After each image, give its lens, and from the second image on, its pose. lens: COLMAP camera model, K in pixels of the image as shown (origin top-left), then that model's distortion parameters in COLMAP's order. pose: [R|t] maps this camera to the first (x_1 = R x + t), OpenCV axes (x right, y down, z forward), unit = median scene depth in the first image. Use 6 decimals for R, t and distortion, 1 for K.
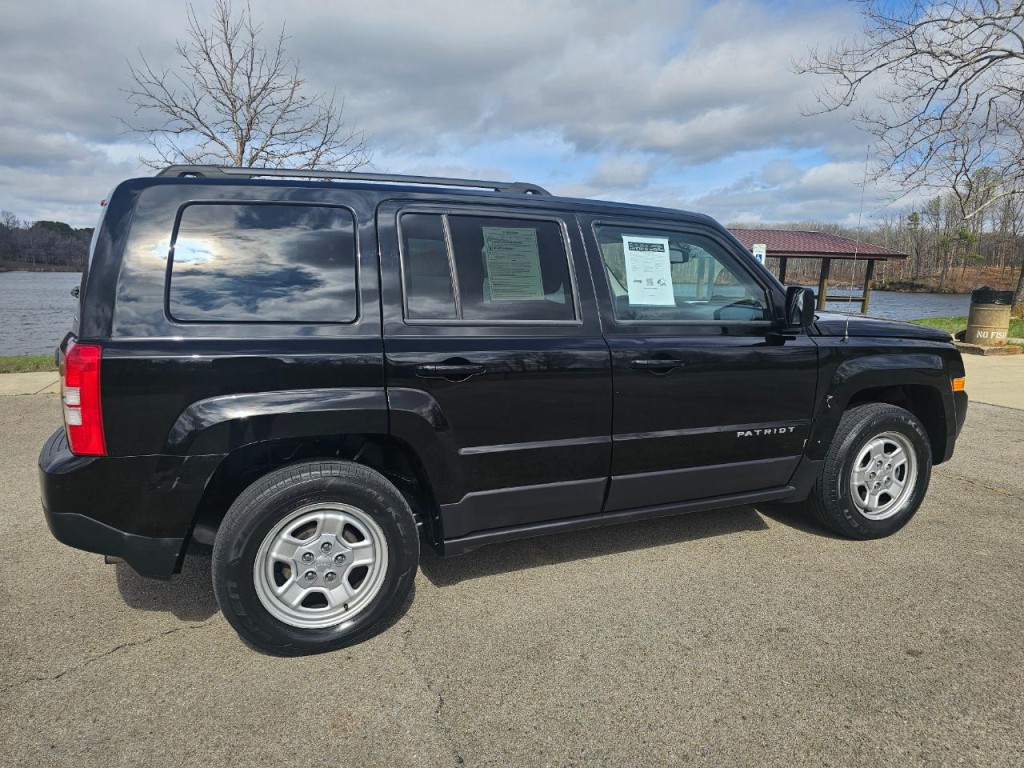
lens RADIAL K [[720.2, 0, 524.8], [0, 720.2, 375.2], [0, 0, 1]] dist [0.060200, -0.025575]
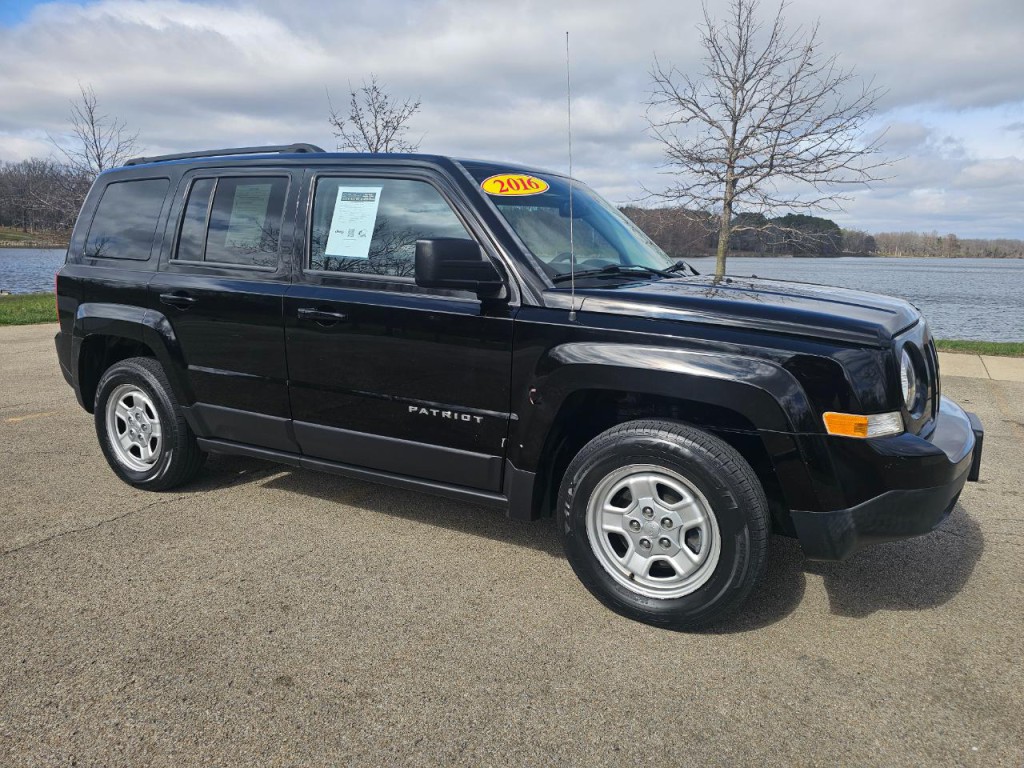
lens RADIAL K [[720.2, 0, 511.8], [0, 720.2, 379.2], [0, 0, 1]] dist [0.060200, -0.025575]
pose [[0.595270, 0.144386, -0.790447, 1.007593], [-0.127435, 0.988237, 0.084546, -0.041350], [0.793357, 0.050403, 0.606667, 0.544602]]
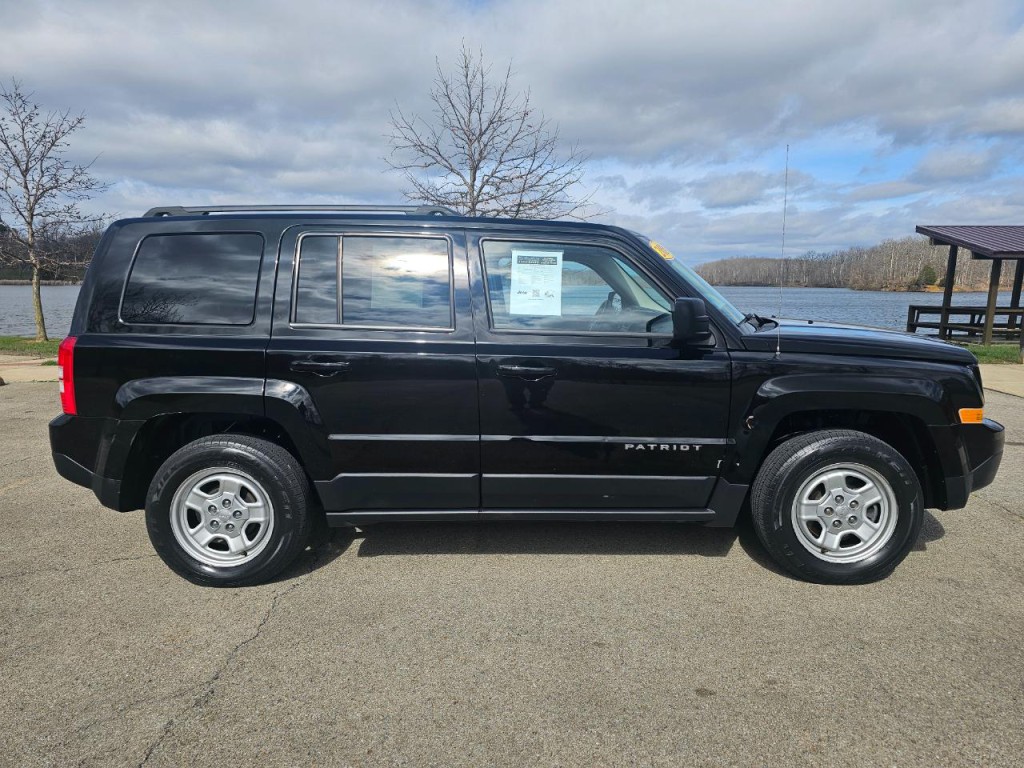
lens RADIAL K [[720.2, 0, 512.2], [0, 720.2, 360.1], [0, 0, 1]] dist [0.060200, -0.025575]
pose [[0.911695, 0.038399, -0.409069, 0.528151], [-0.052267, 0.998373, -0.022772, -0.005713], [0.407529, 0.042142, 0.912219, 0.031305]]
